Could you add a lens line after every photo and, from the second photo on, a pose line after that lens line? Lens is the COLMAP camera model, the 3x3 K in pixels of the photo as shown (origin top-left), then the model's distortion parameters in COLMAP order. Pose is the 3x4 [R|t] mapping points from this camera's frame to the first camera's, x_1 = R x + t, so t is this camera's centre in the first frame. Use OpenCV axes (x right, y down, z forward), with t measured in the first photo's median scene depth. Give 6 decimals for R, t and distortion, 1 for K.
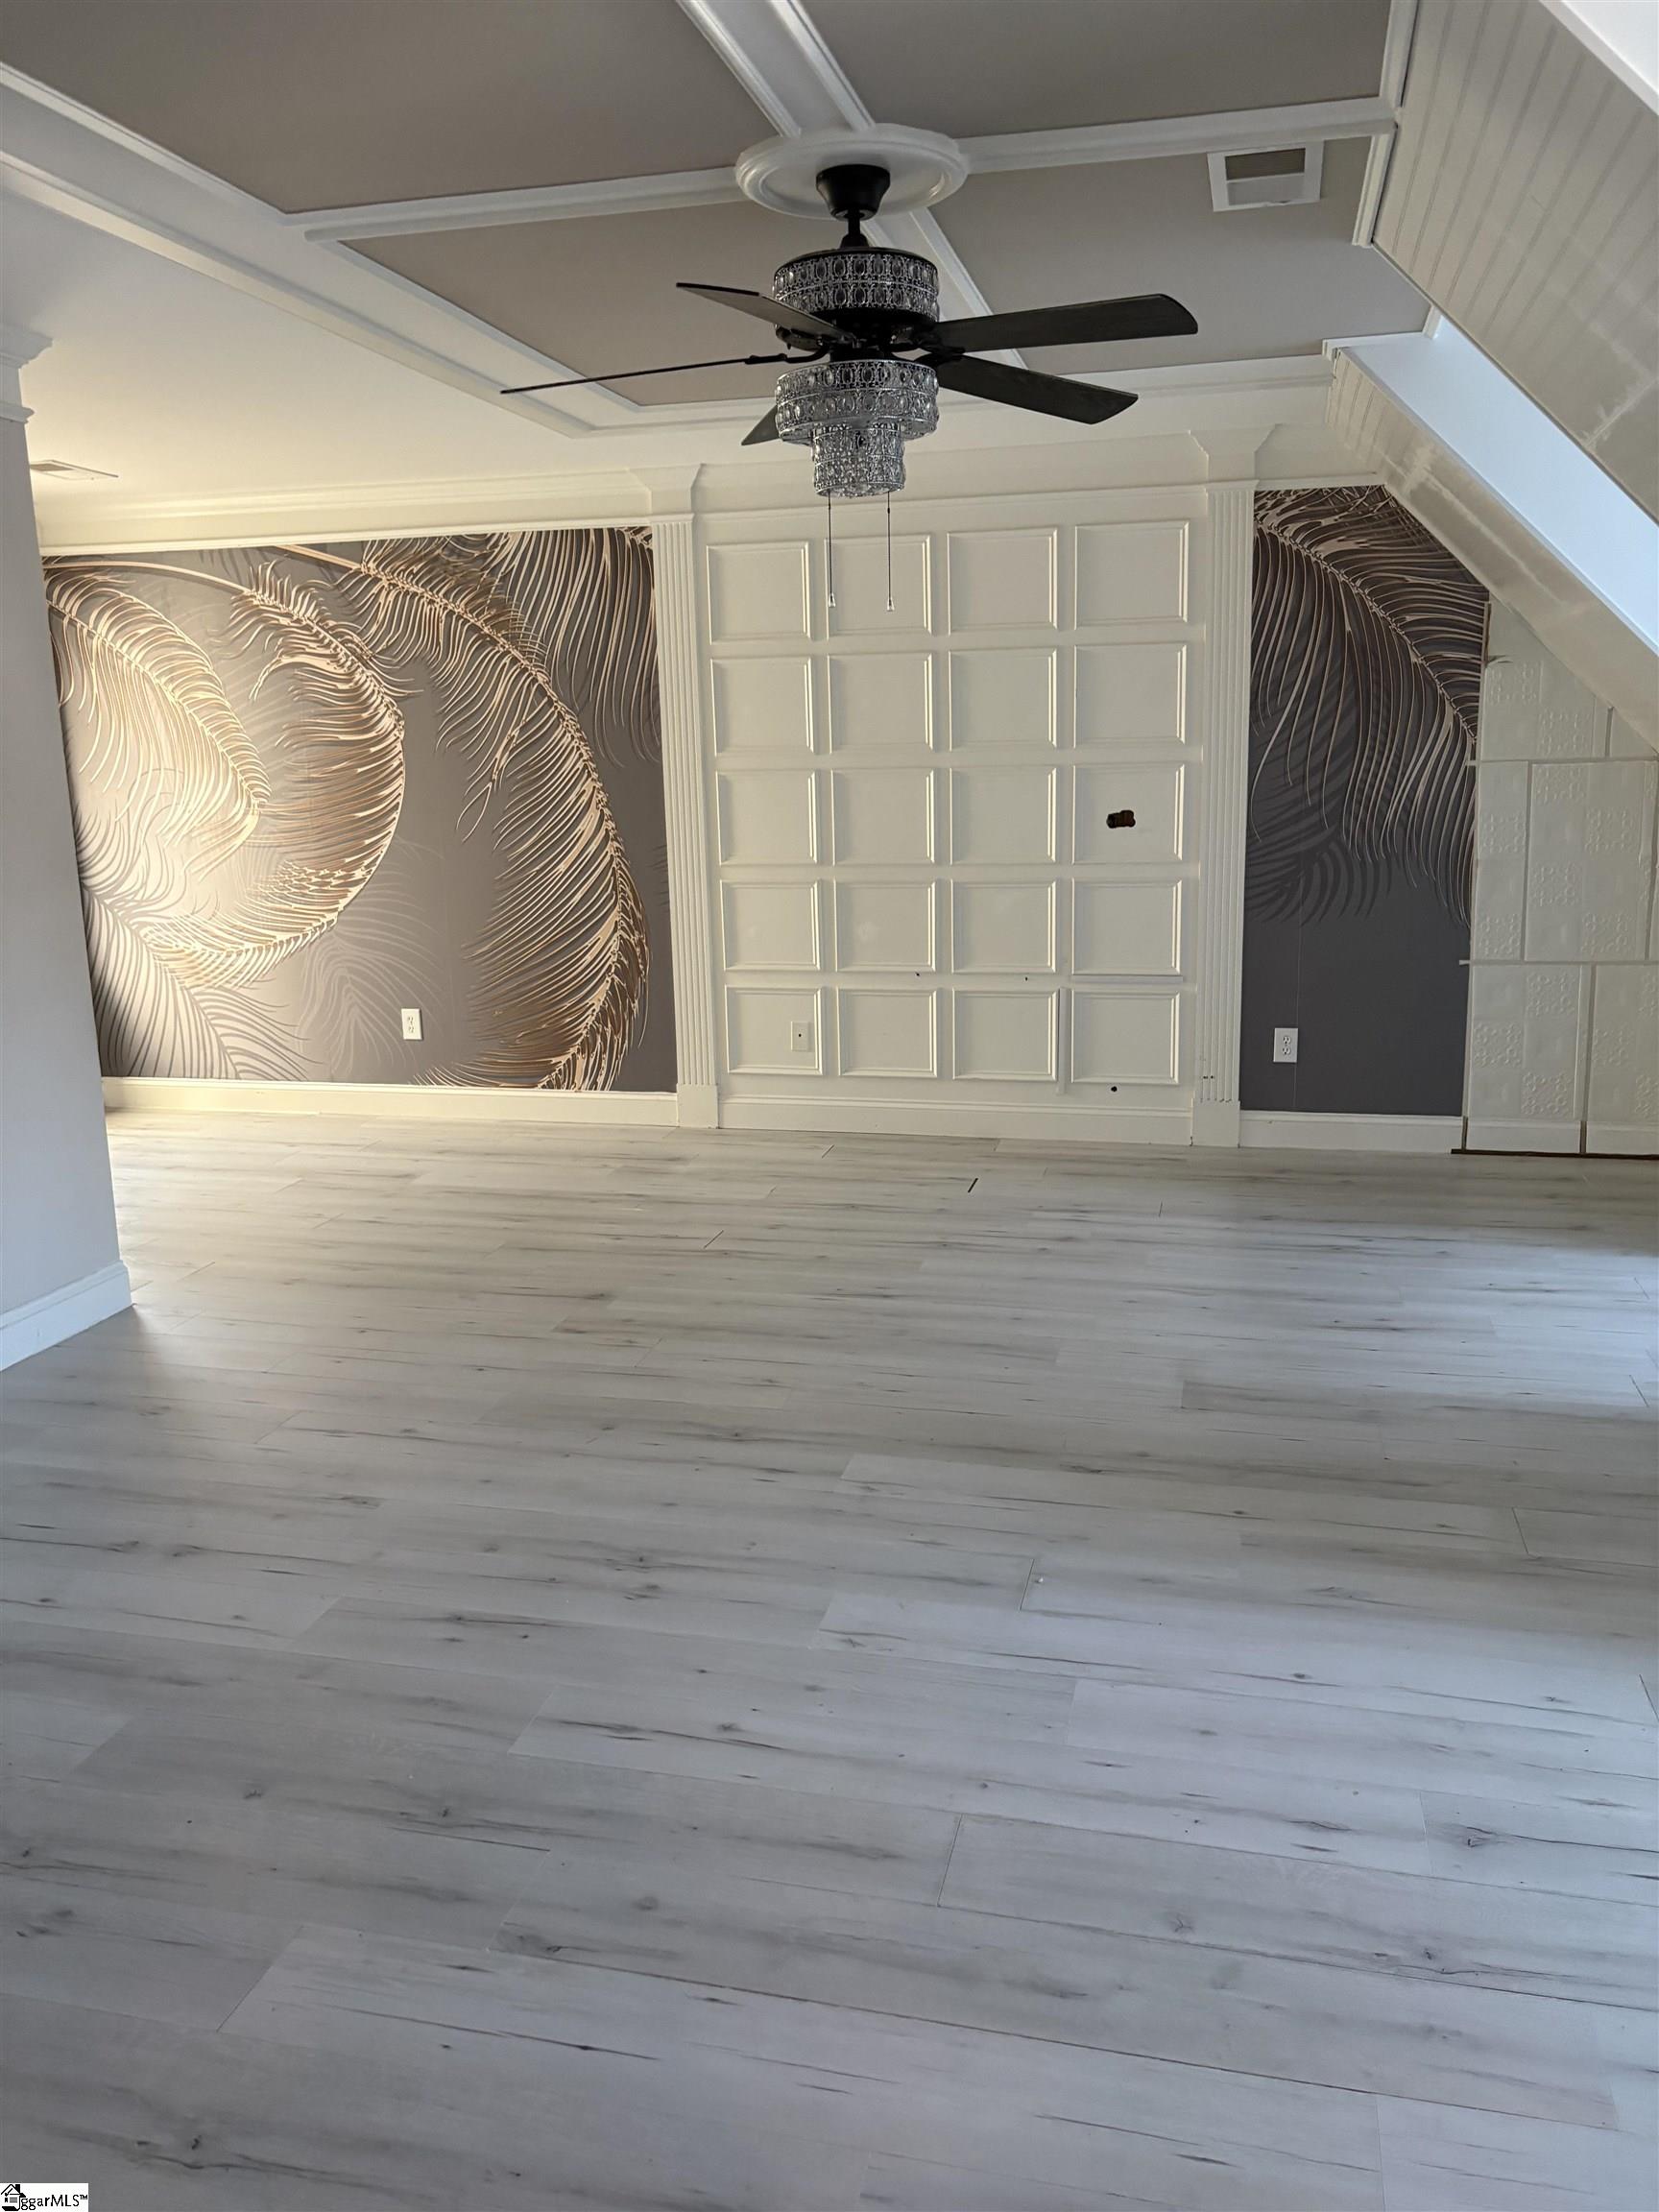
lens RADIAL K [[1681.8, 0, 833.3], [0, 1681.8, 1105.4], [0, 0, 1]] dist [0.034332, -0.043224]
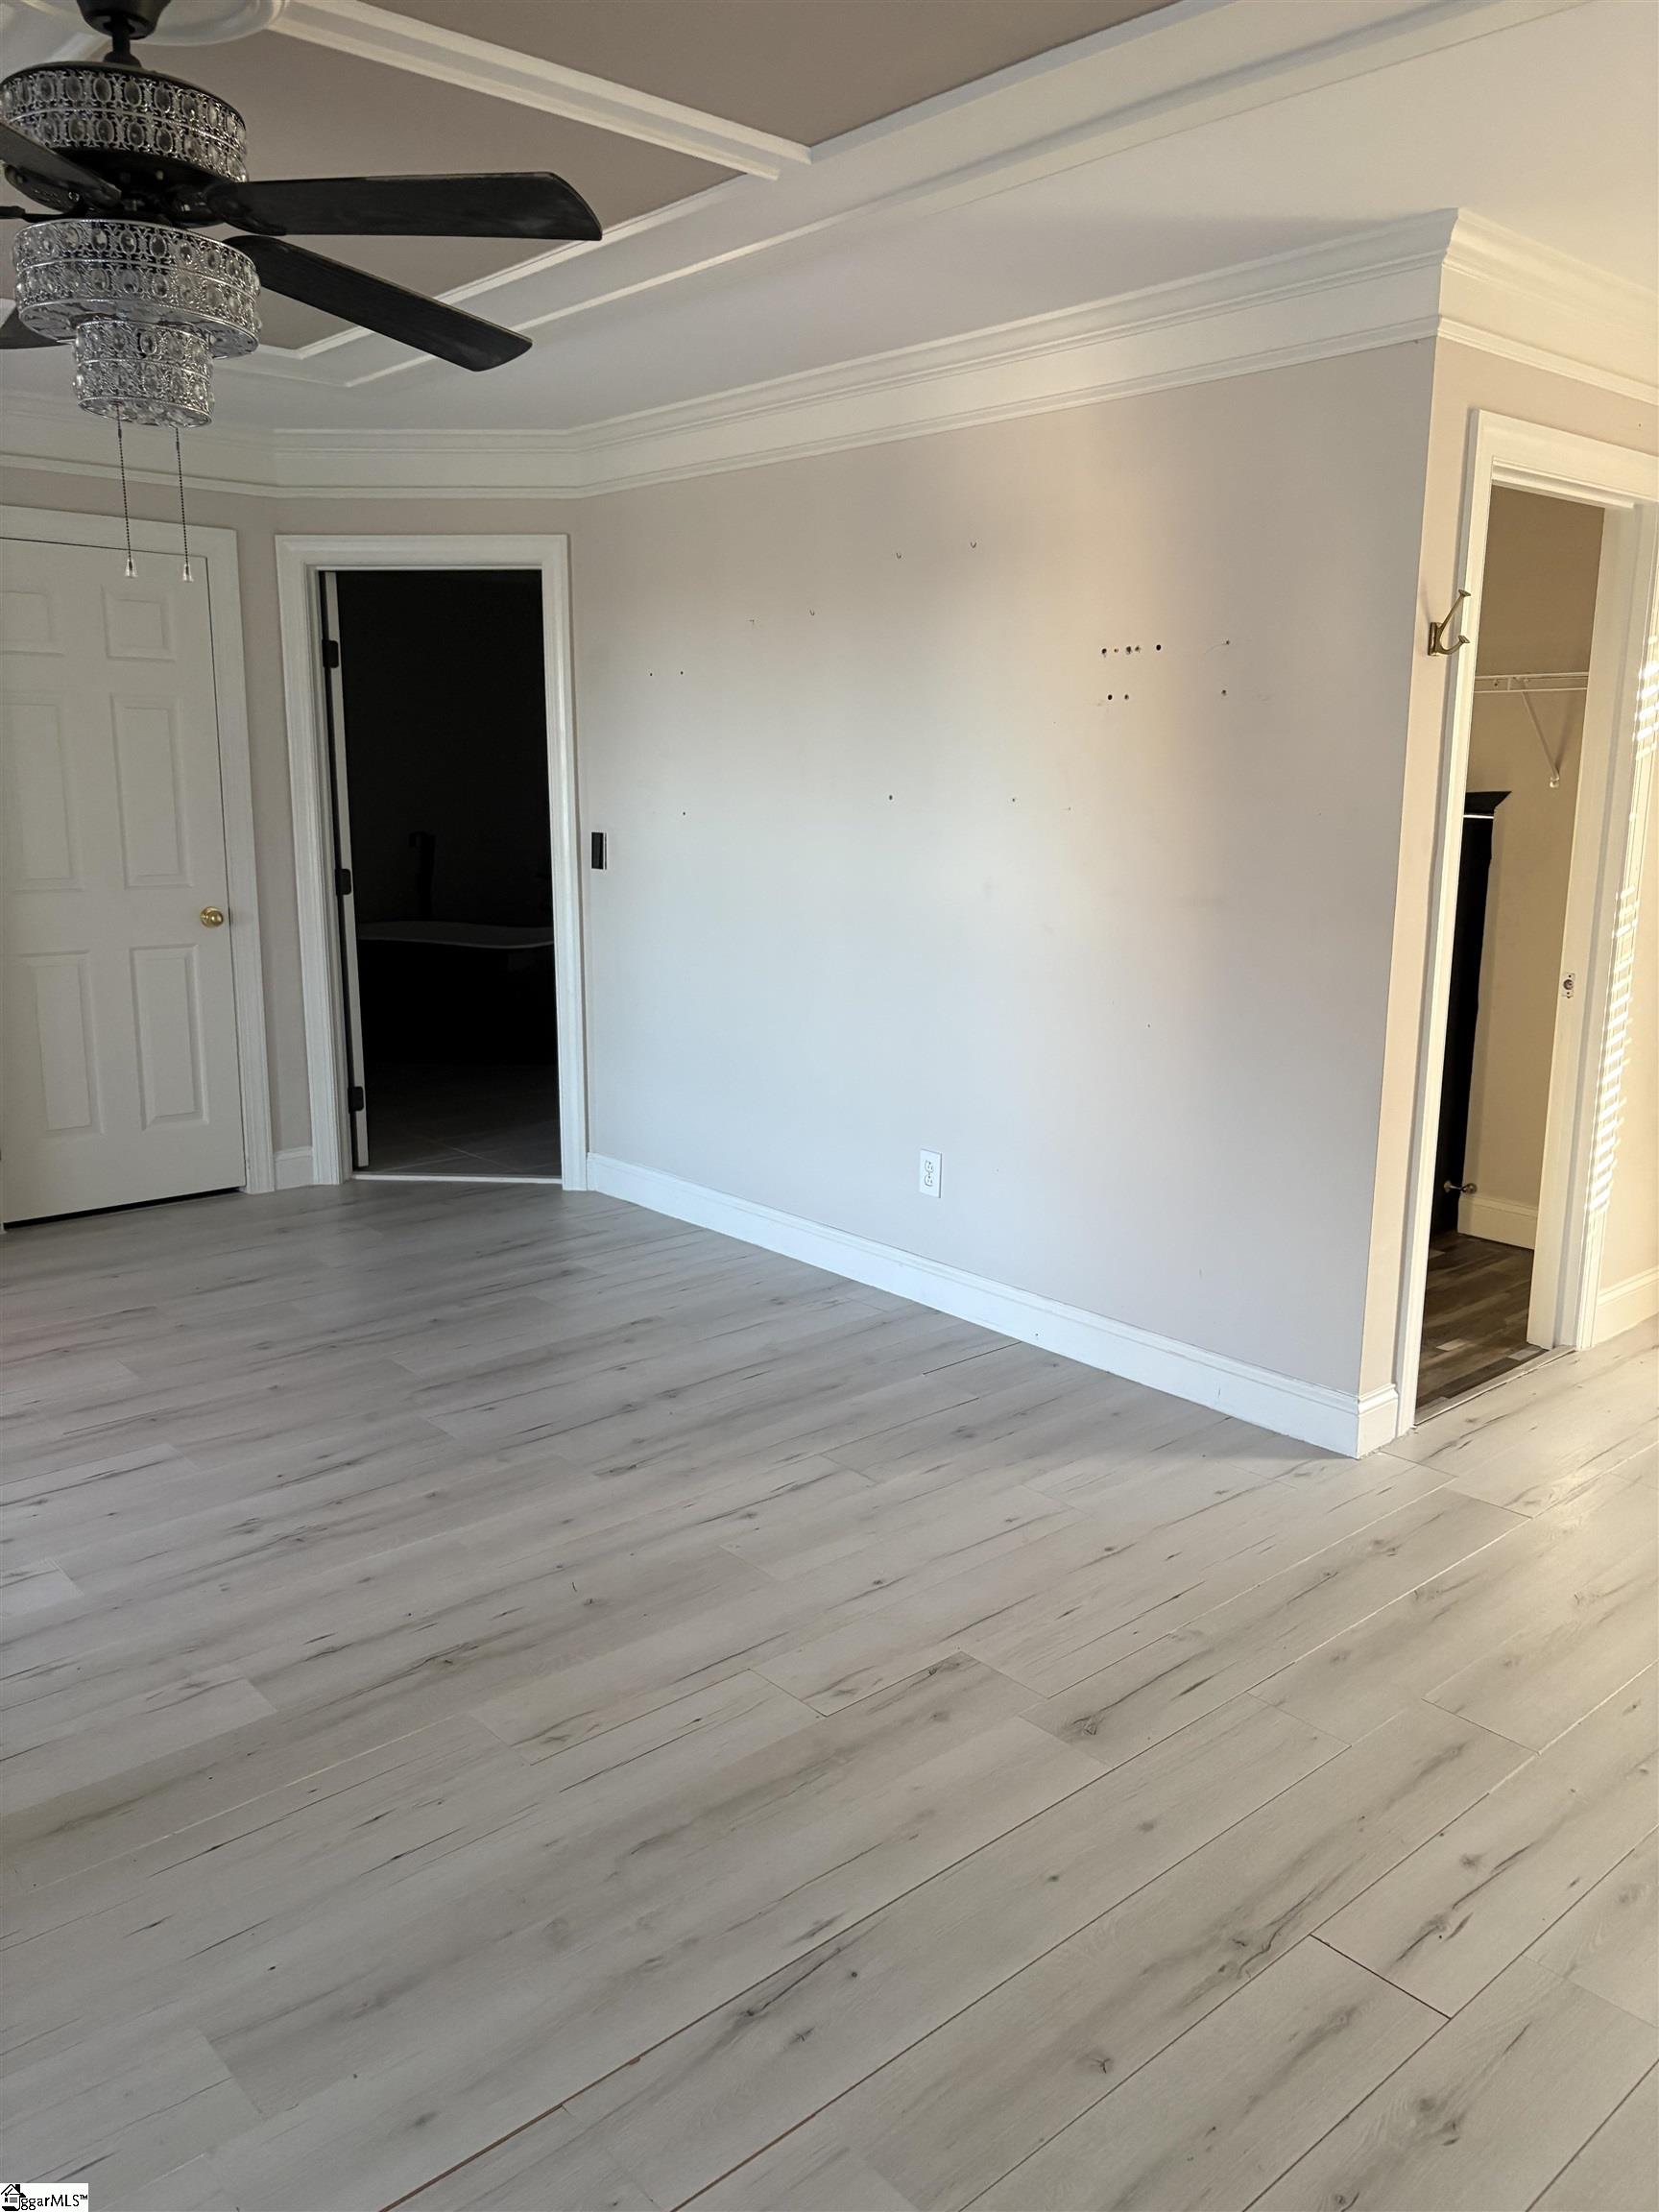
lens RADIAL K [[1681.8, 0, 830.3], [0, 1681.8, 1104.7], [0, 0, 1]] dist [0.034332, -0.043224]
pose [[-0.570201, 0.188205, -0.799656, 0.437220], [-0.161573, 0.928698, 0.333787, -0.347025], [0.805460, 0.319528, -0.499136, 1.533435]]
